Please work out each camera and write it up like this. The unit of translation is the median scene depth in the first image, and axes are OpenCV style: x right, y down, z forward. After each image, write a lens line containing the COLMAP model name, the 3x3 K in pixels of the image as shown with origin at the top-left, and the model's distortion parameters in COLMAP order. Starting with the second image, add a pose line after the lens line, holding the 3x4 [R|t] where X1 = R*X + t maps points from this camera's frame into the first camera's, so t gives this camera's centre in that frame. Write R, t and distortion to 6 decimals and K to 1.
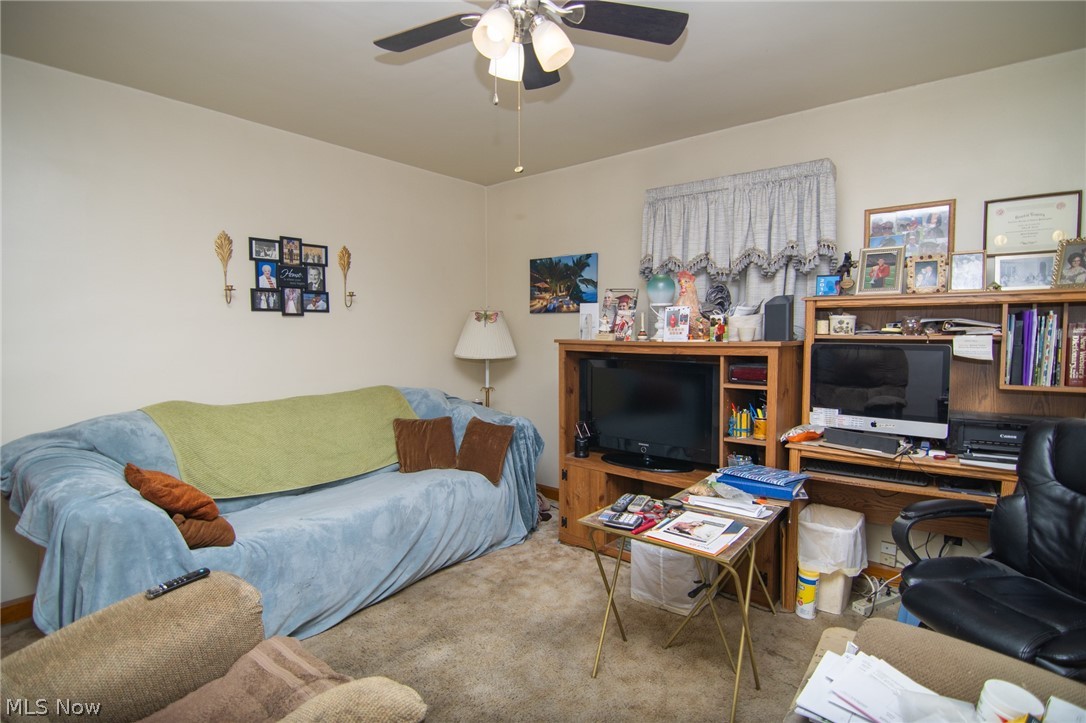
lens RADIAL K [[544.0, 0, 534.1], [0, 544.0, 355.5], [0, 0, 1]] dist [-0.000977, -0.000857]
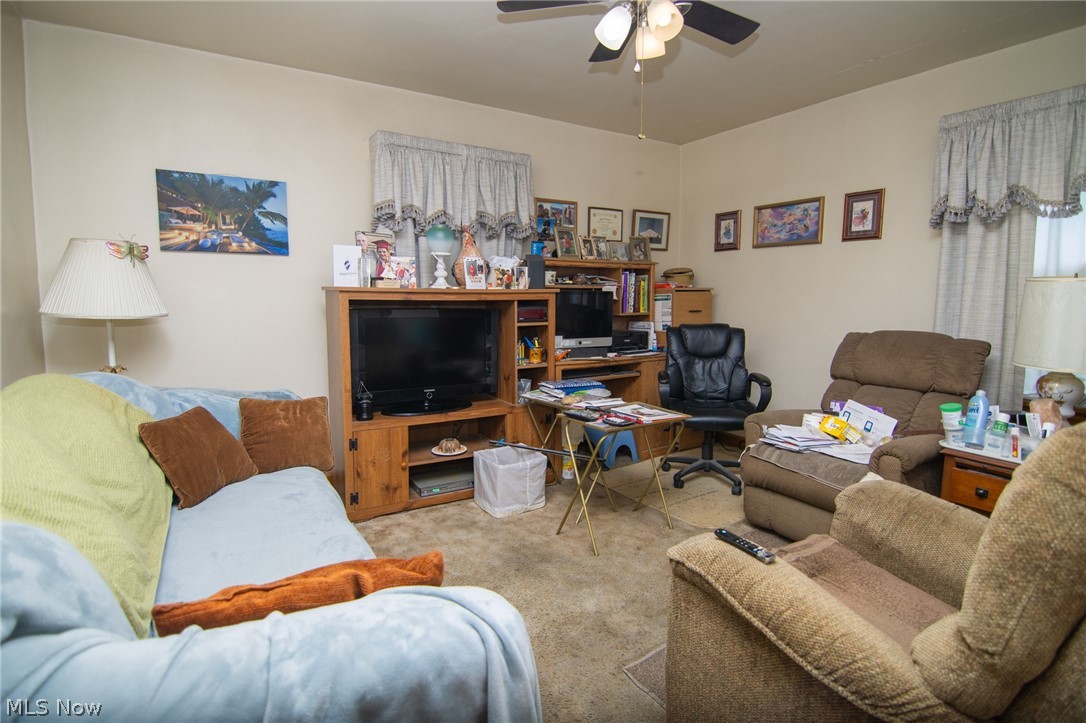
lens RADIAL K [[564.4, 0, 543.1], [0, 564.4, 345.5], [0, 0, 1]] dist [-0.002412, -0.000736]
pose [[0.316122, -0.084995, 0.944903, -0.683990], [0.035812, 0.996338, 0.077640, 0.004154], [-0.948042, 0.009295, 0.318009, 0.430268]]
